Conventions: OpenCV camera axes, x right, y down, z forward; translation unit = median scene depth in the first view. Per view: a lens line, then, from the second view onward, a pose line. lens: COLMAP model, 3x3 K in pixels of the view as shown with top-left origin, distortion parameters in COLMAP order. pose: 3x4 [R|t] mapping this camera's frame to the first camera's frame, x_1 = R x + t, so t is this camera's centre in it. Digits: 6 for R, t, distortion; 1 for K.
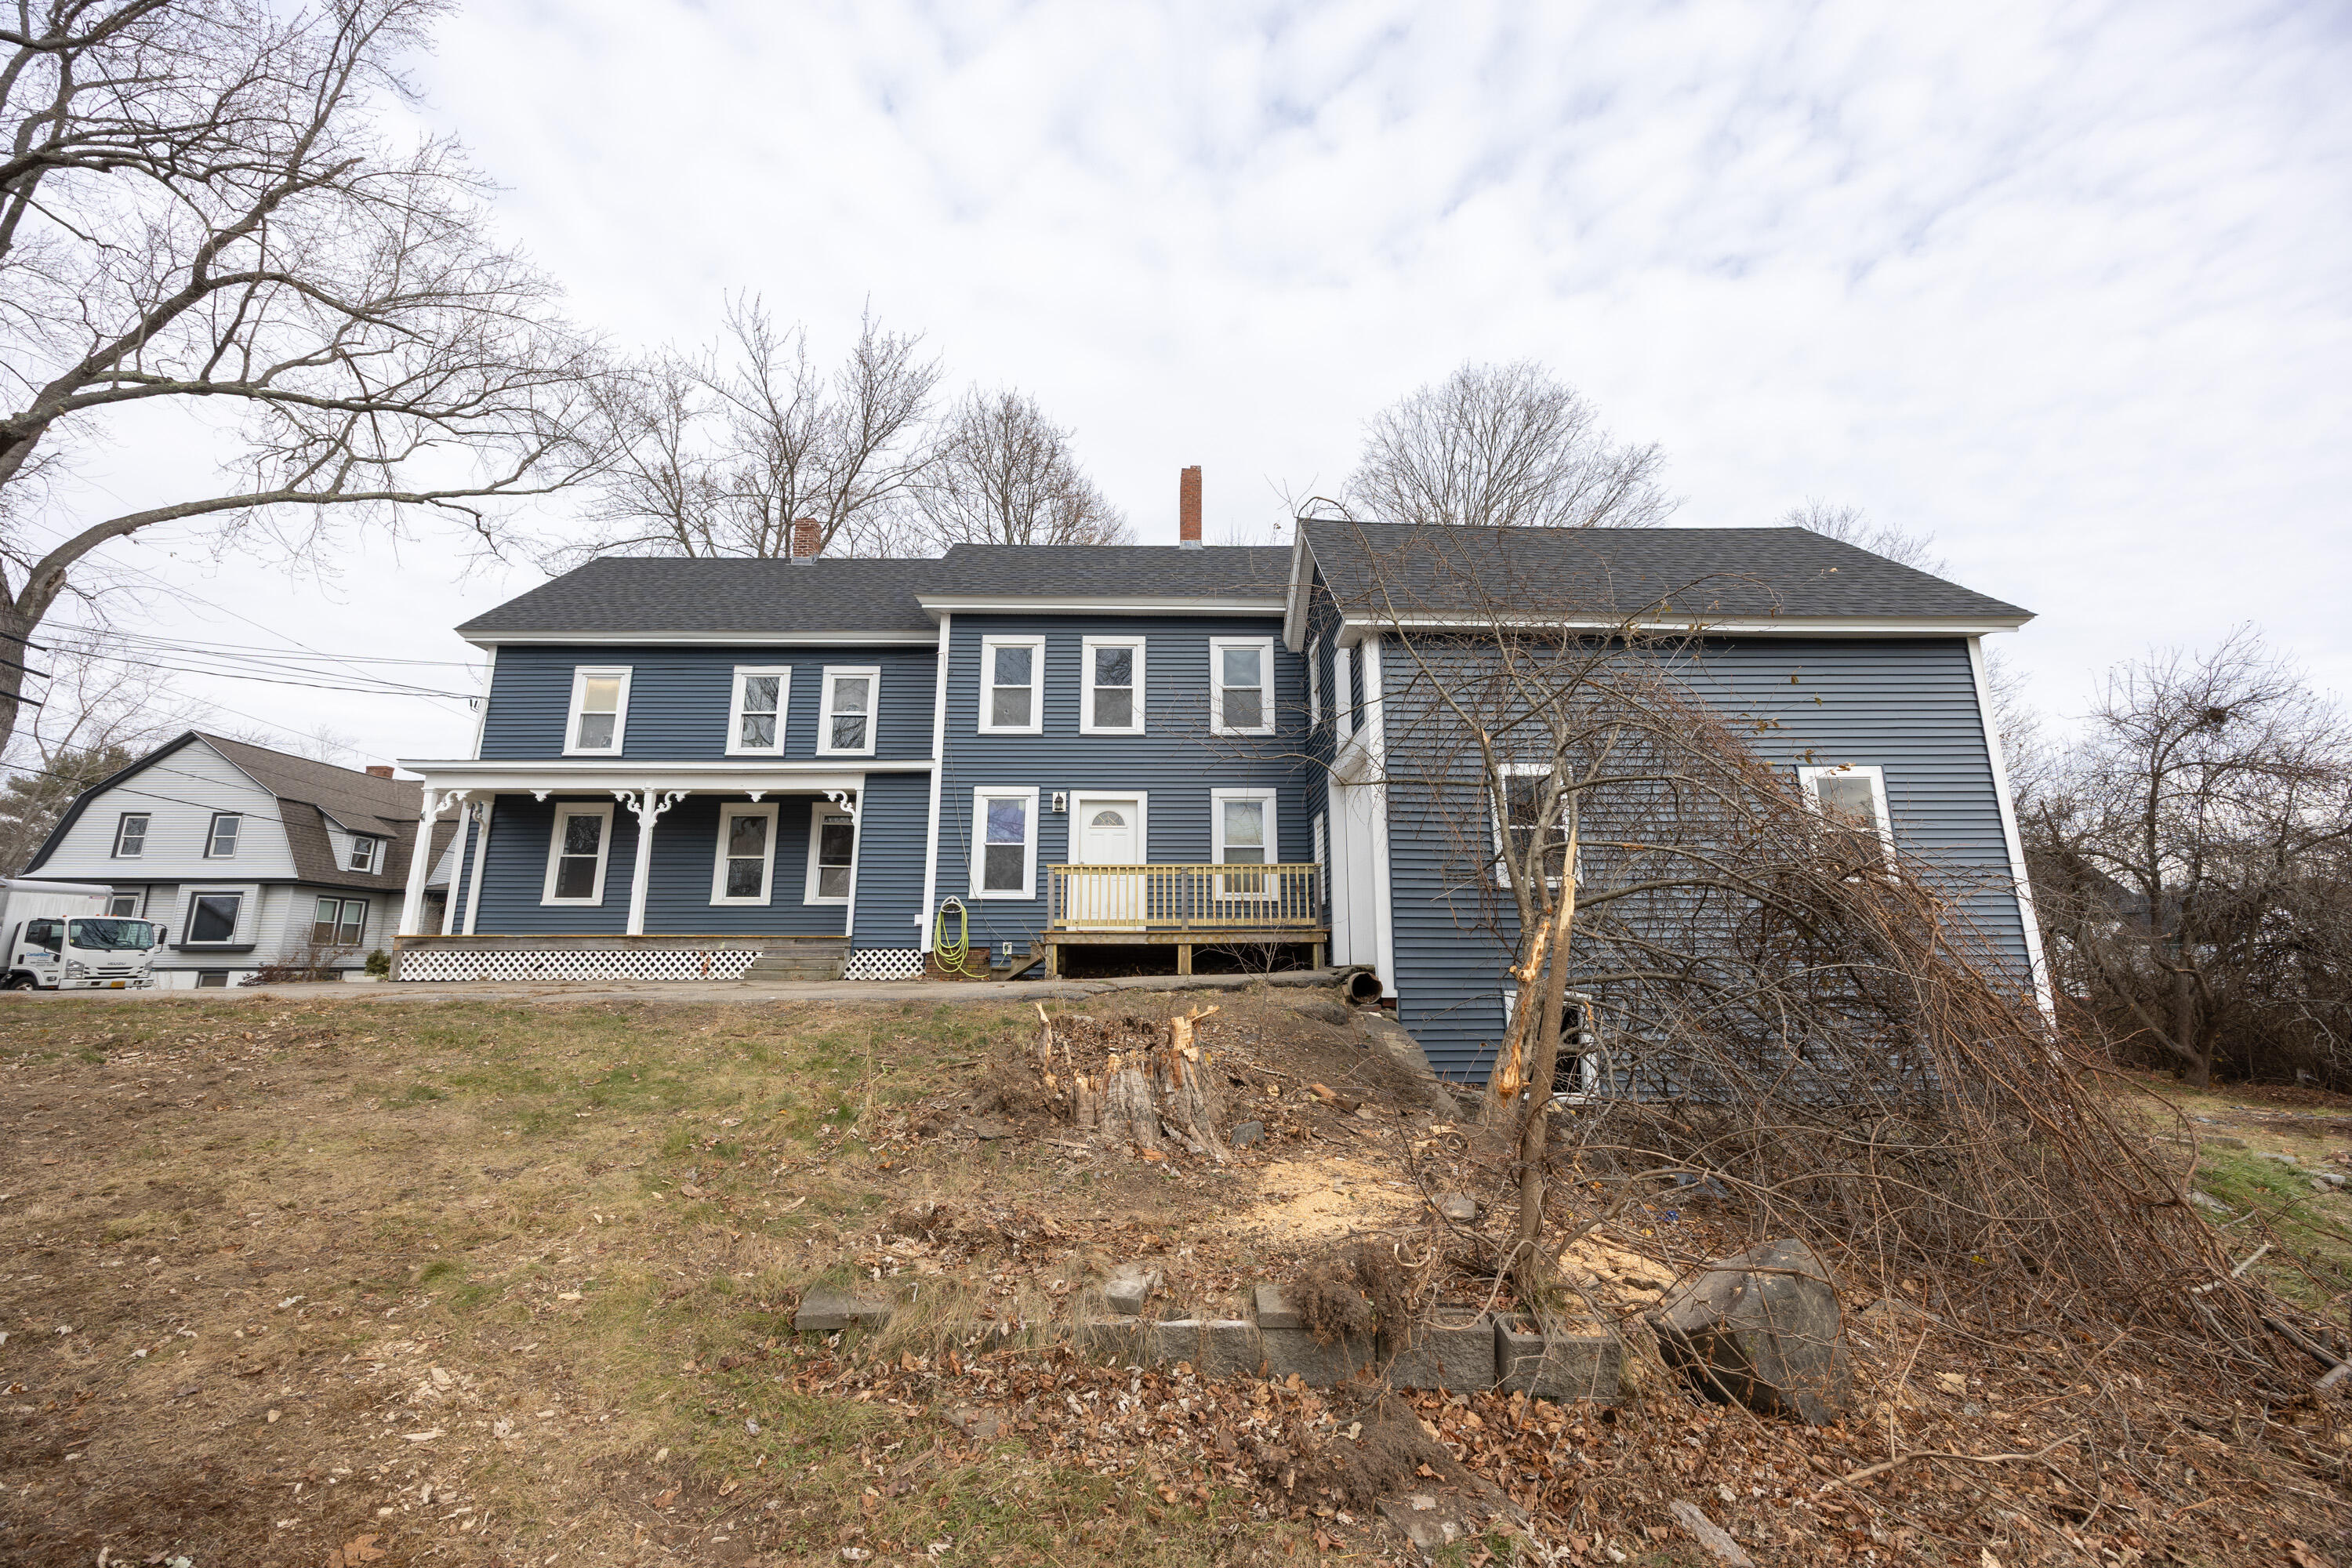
lens RADIAL K [[892.9, 0, 1172.5], [0, 892.9, 784.0], [0, 0, 1]] dist [-0.004341, -0.000306]
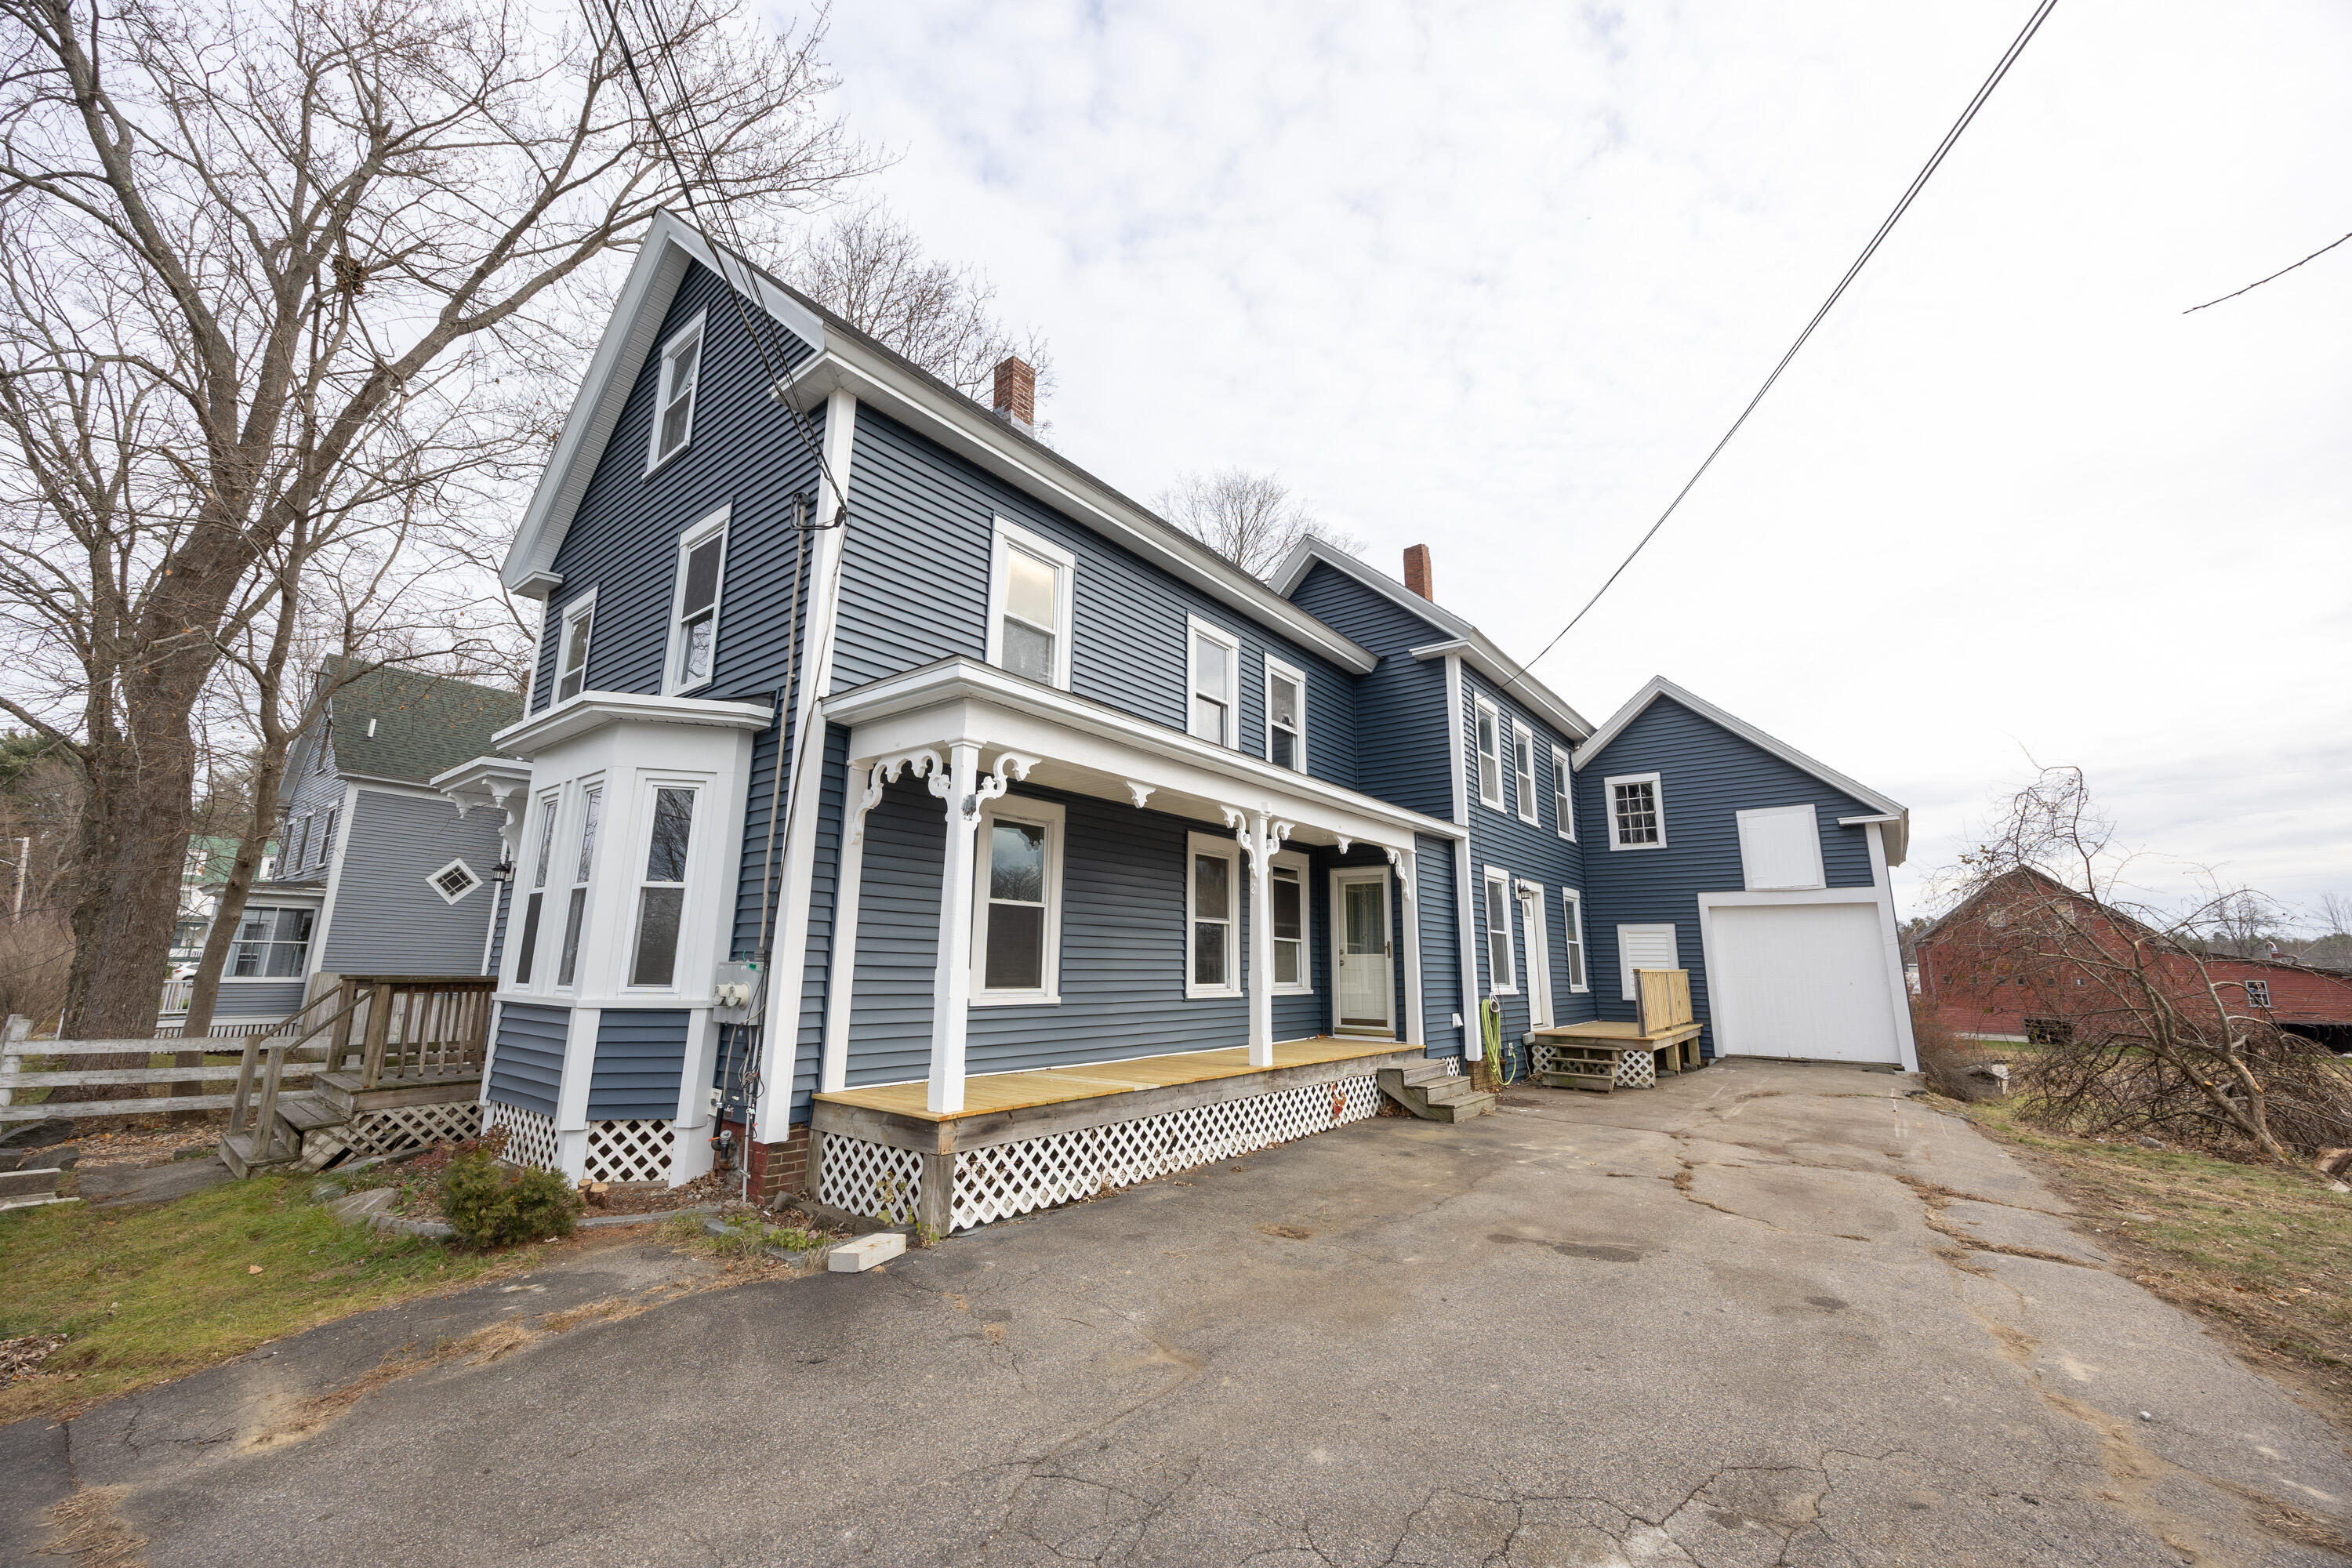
lens RADIAL K [[892.9, 0, 1175.1], [0, 892.9, 784.4], [0, 0, 1]] dist [-0.004341, -0.000306]
pose [[0.614483, 0.162385, 0.772037, -1.083837], [-0.166674, 0.983220, -0.074144, 0.040315], [-0.771123, -0.083118, 0.631238, 0.667370]]
